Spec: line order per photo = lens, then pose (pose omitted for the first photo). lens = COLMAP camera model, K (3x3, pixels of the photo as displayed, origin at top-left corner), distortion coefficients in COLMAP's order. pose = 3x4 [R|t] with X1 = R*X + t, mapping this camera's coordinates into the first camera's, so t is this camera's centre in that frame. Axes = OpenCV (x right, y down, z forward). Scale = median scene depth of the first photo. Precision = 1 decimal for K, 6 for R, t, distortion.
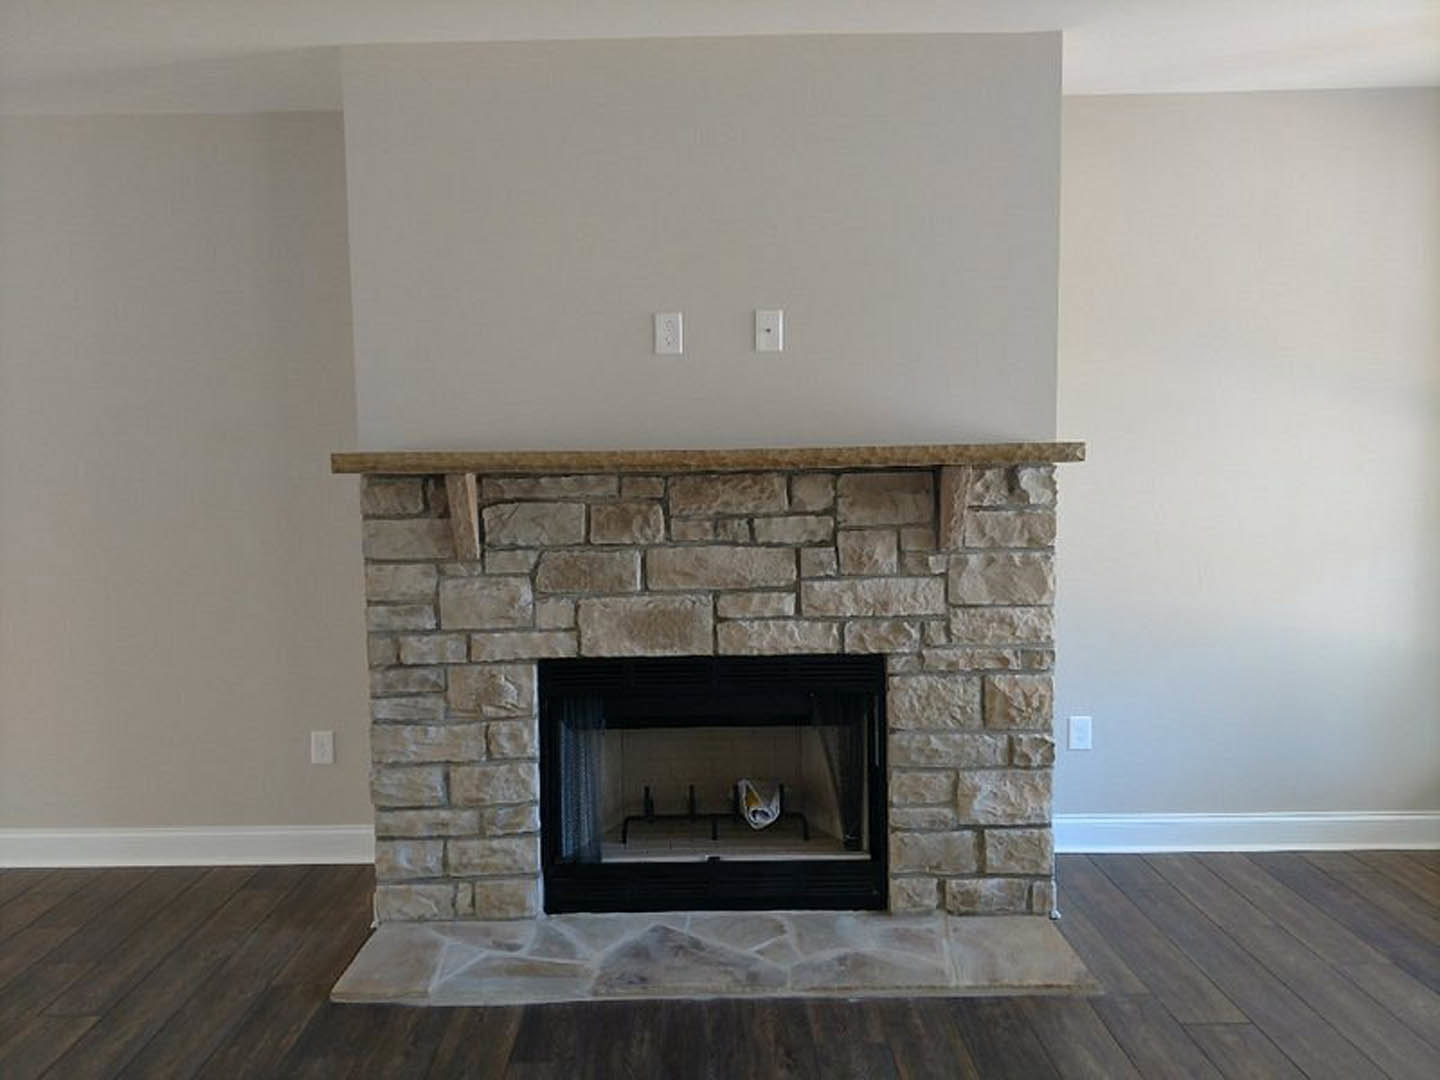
lens RADIAL K [[1106.9, 0, 711.4], [0, 1106.9, 546.2], [0, 0, 1]] dist [0.109282, -0.046703]
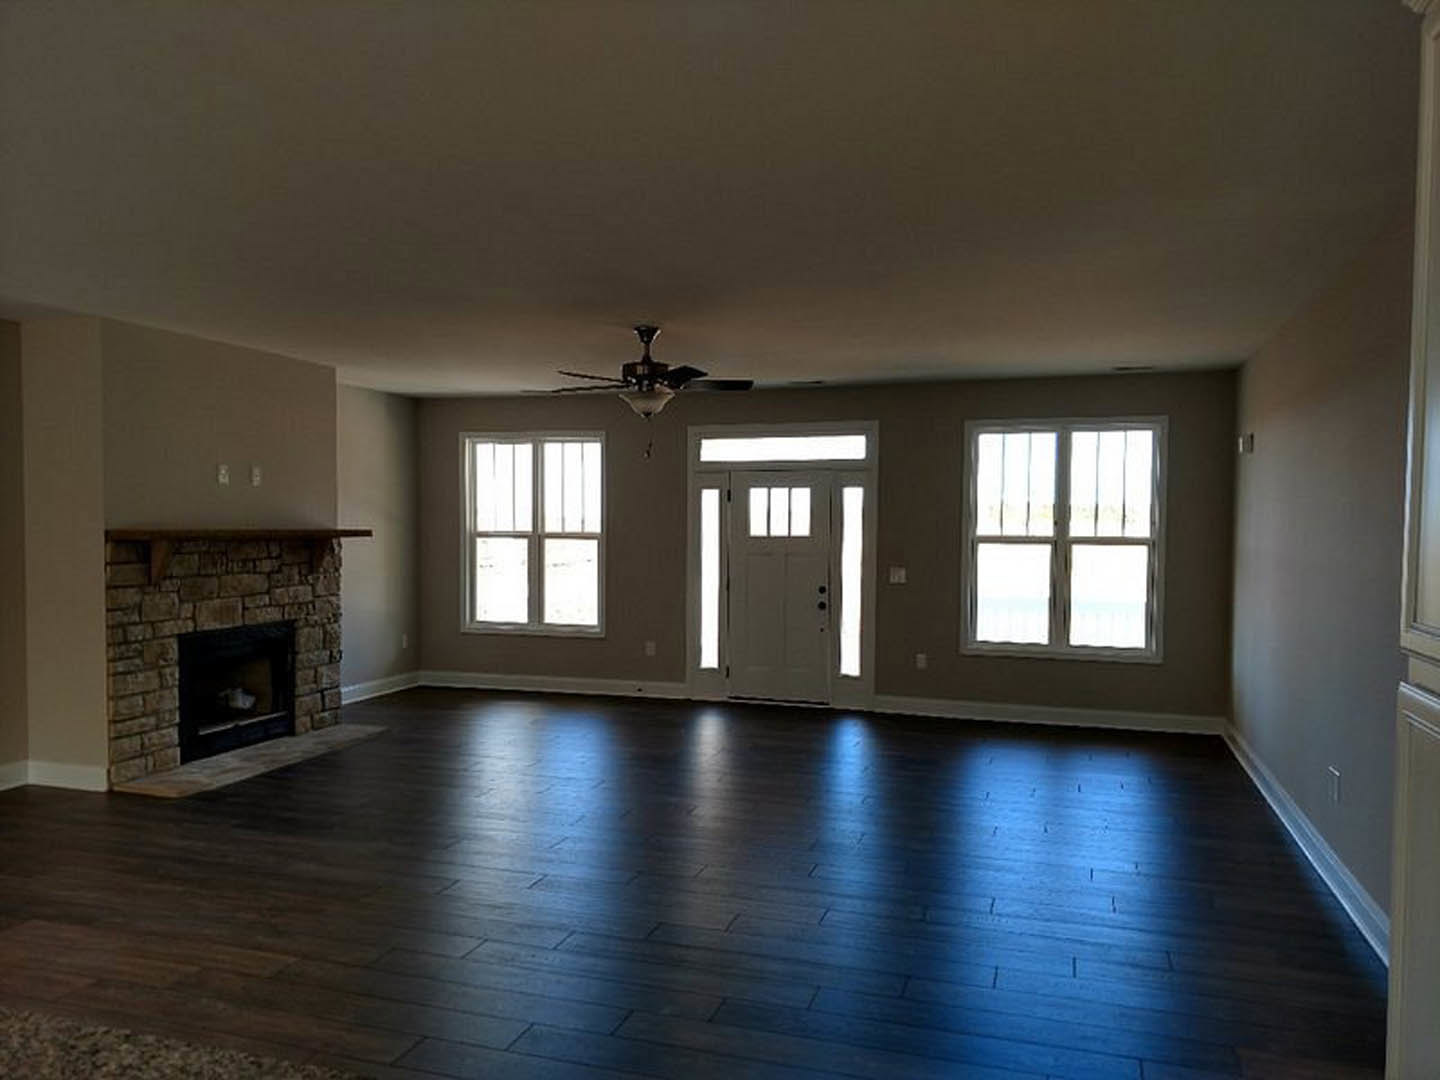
lens RADIAL K [[1106.9, 0, 711.4], [0, 1106.9, 546.2], [0, 0, 1]] dist [0.109282, -0.046703]
pose [[0.292828, -0.002763, 0.956161, -1.798264], [0.056866, 0.998276, -0.014531, 0.029238], [-0.954473, 0.058628, 0.292480, -0.494591]]
